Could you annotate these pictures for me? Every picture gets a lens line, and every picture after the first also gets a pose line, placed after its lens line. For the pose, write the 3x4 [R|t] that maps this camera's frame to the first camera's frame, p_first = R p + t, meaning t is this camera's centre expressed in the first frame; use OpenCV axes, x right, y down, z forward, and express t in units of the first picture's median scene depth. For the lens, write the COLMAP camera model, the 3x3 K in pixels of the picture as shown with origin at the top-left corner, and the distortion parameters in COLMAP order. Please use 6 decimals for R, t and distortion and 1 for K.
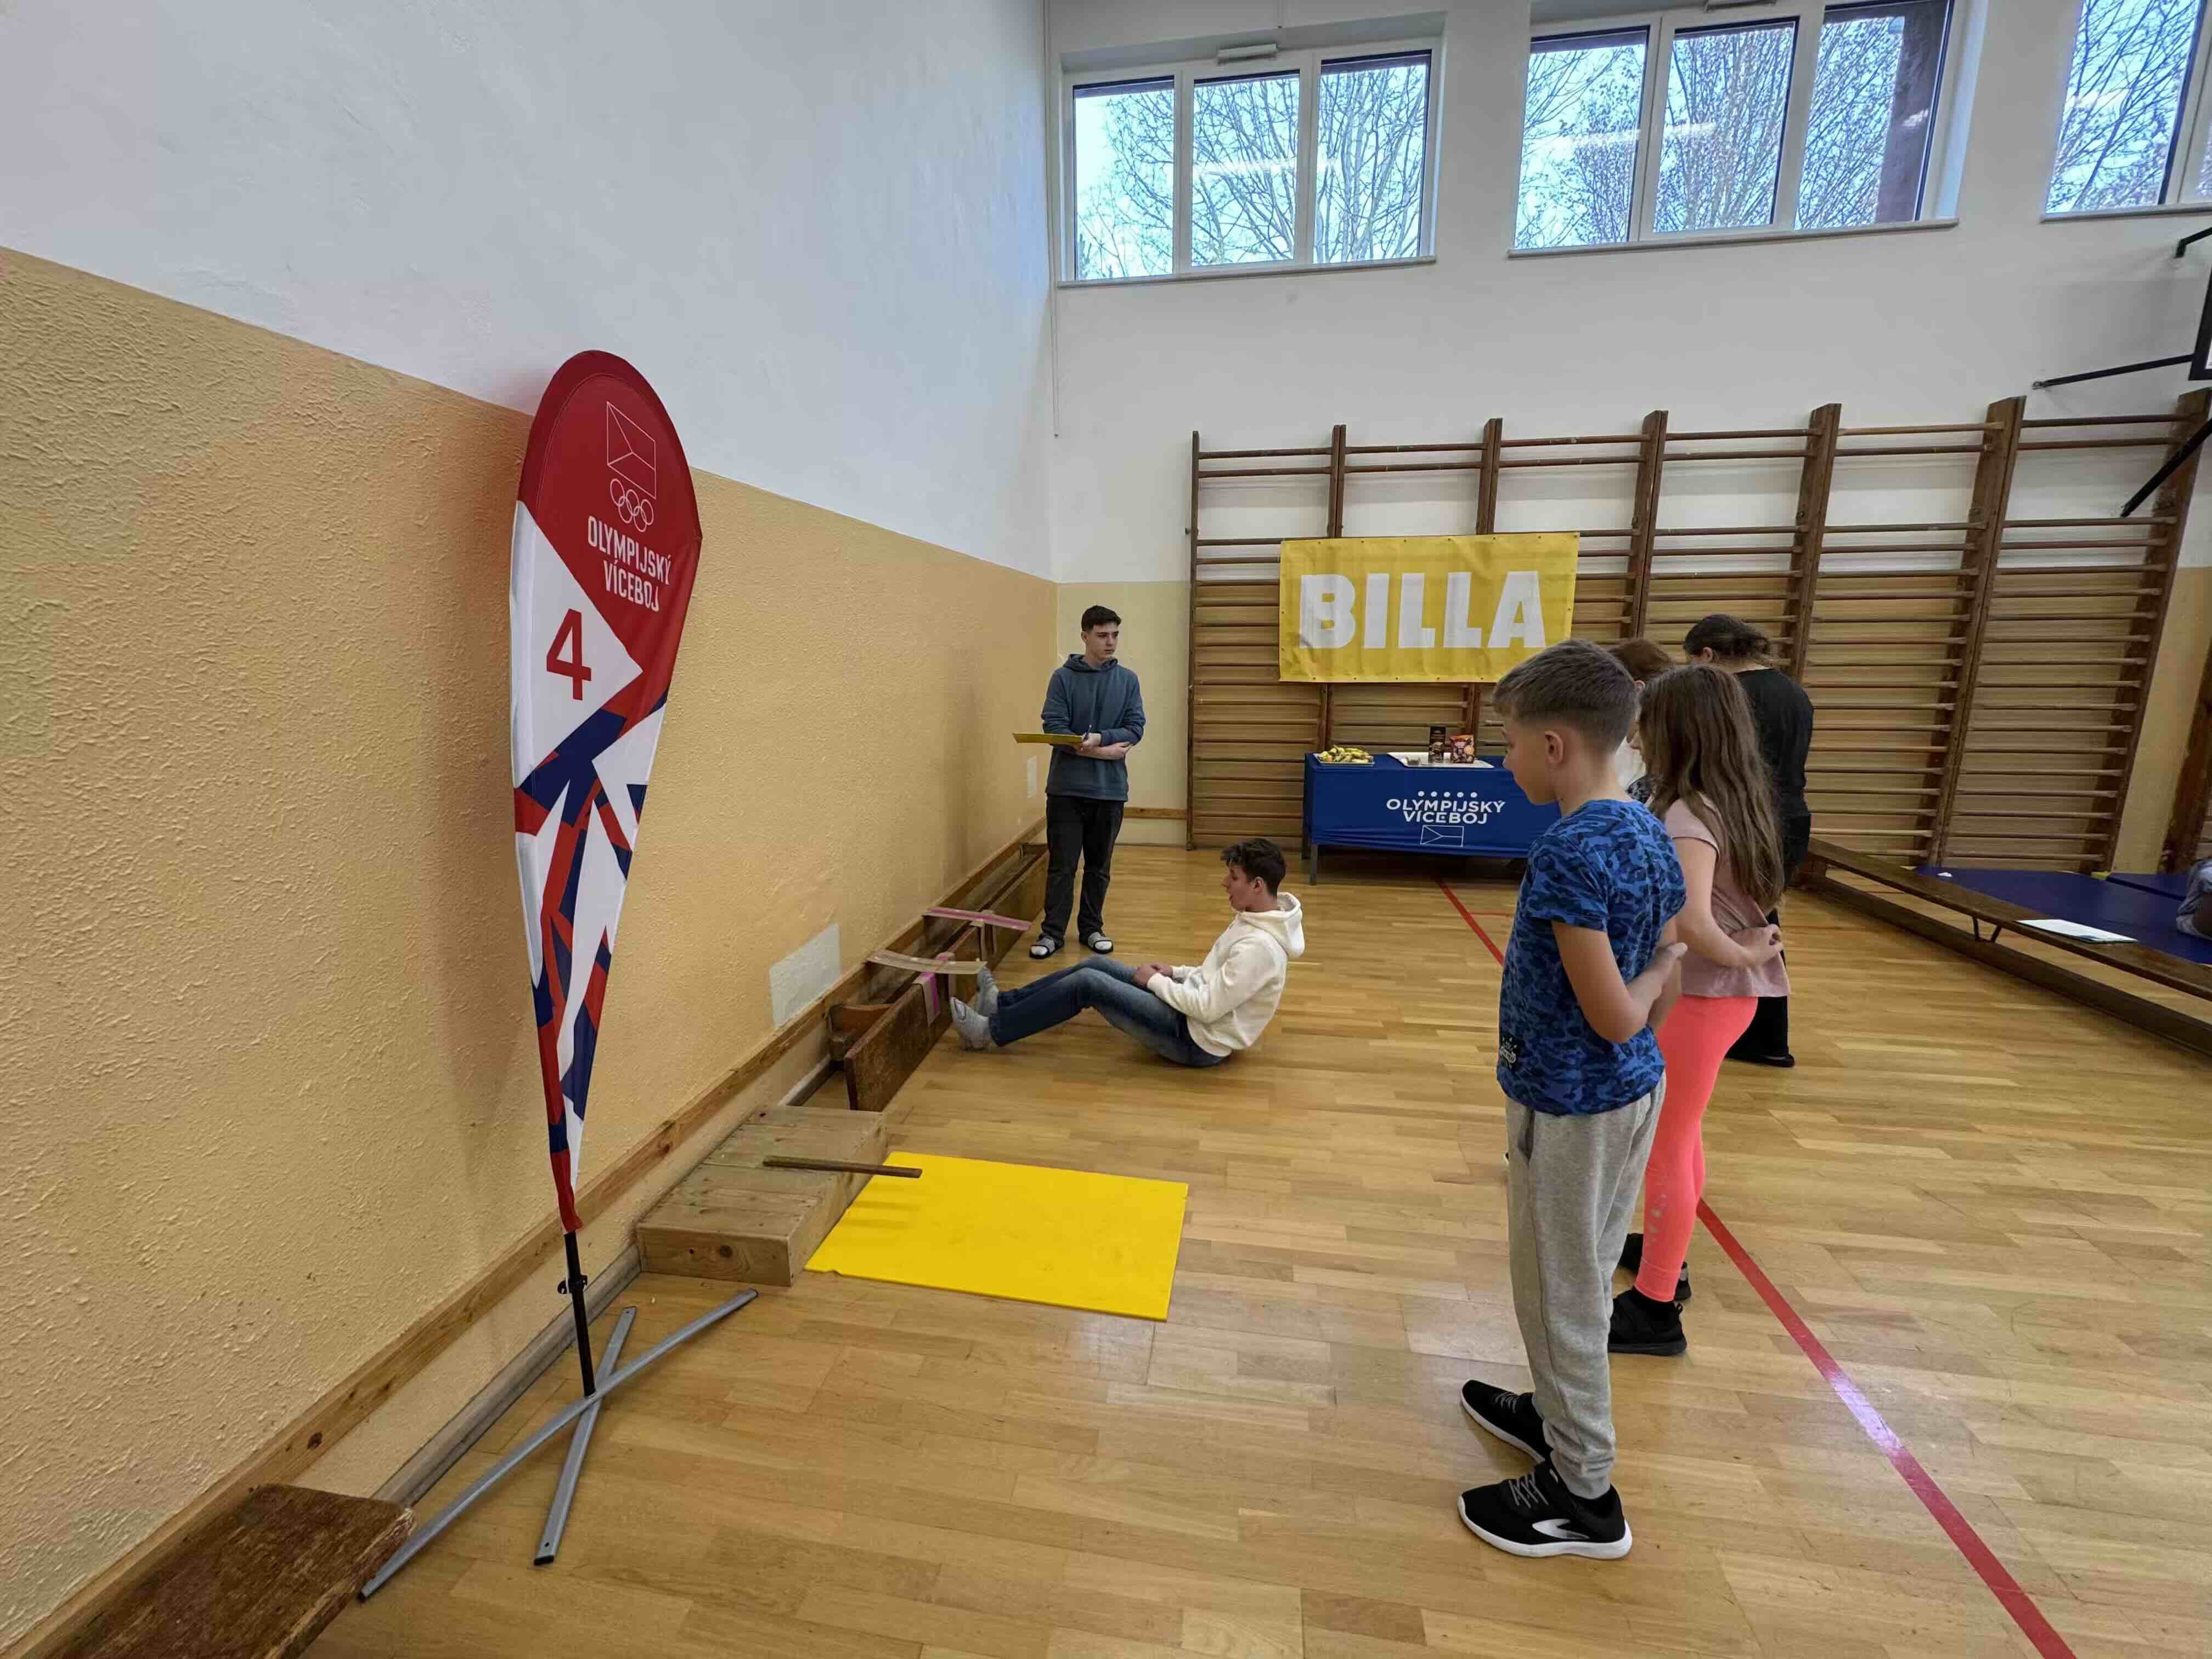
lens RADIAL K [[880.3, 0, 1114.2], [0, 880.3, 833.6], [0, 0, 1]] dist [-0.000497, 0.000354]
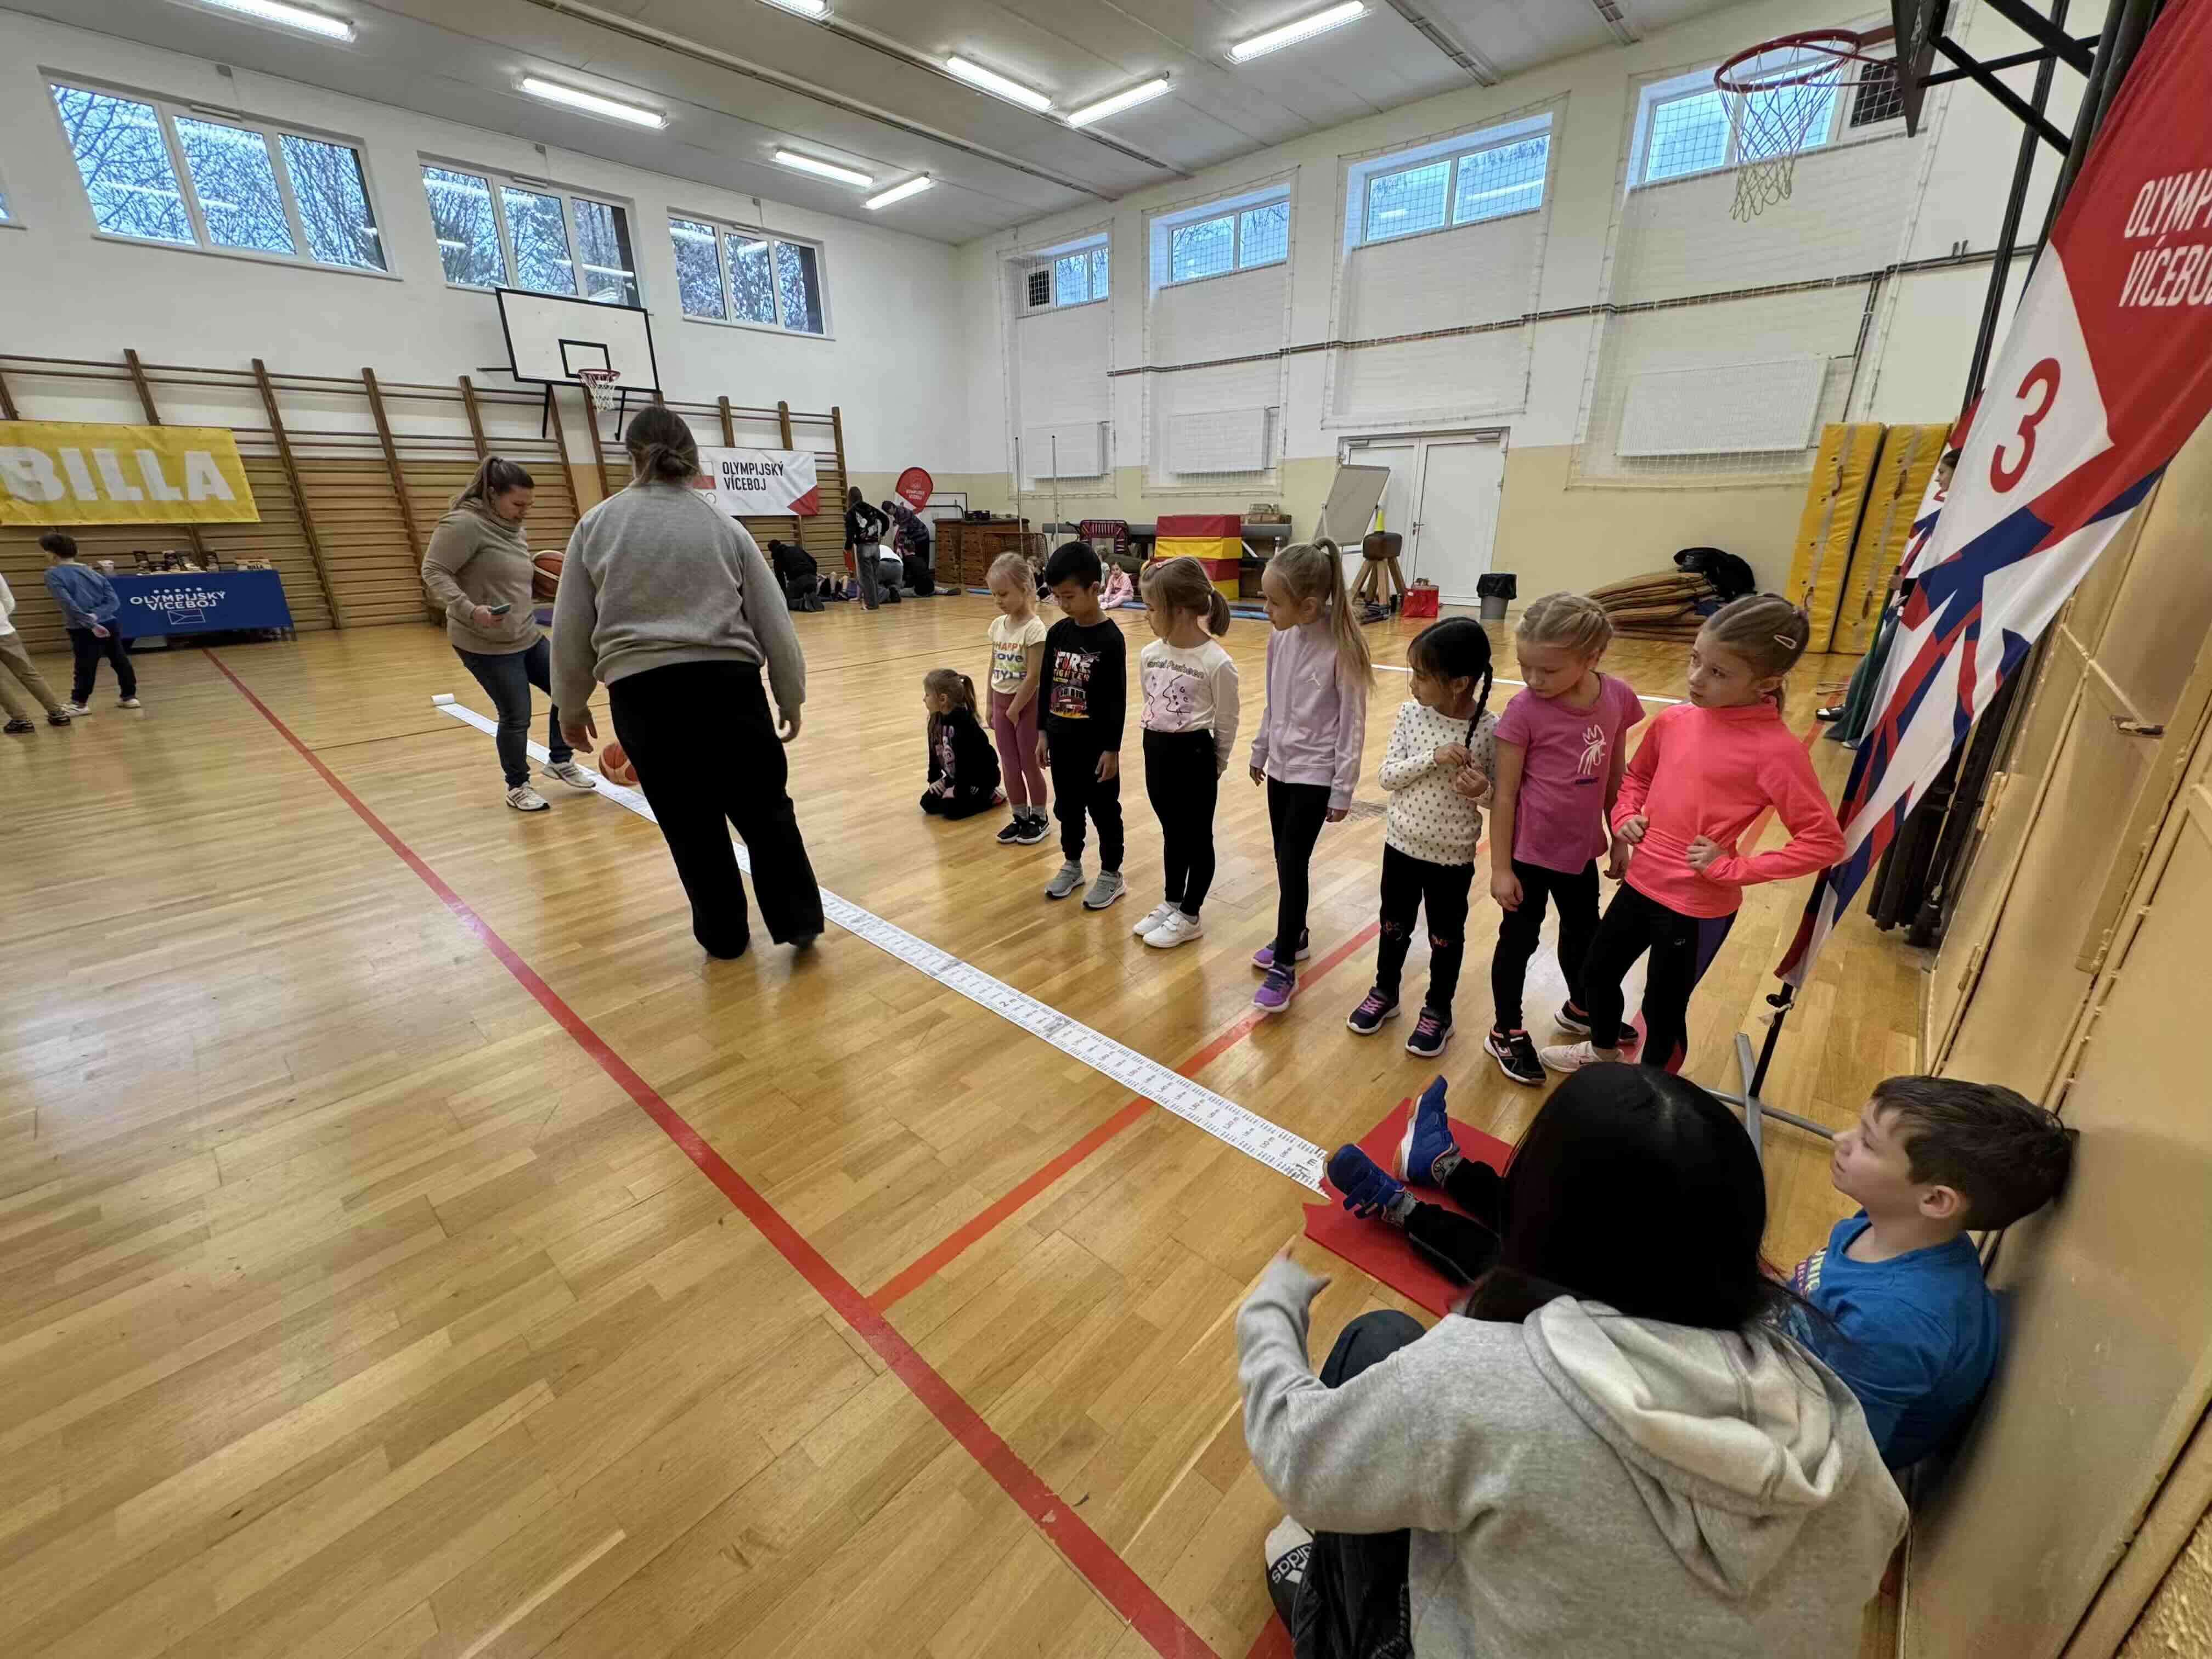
lens RADIAL K [[873.9, 0, 1110.0], [0, 873.9, 825.9], [0, 0, 1]] dist [-0.001235, 0.000160]
pose [[0.549054, -0.291499, 0.783306, -0.078581], [0.176165, 0.956515, 0.232475, 0.296991], [-0.817010, 0.010350, 0.576531, -1.347899]]
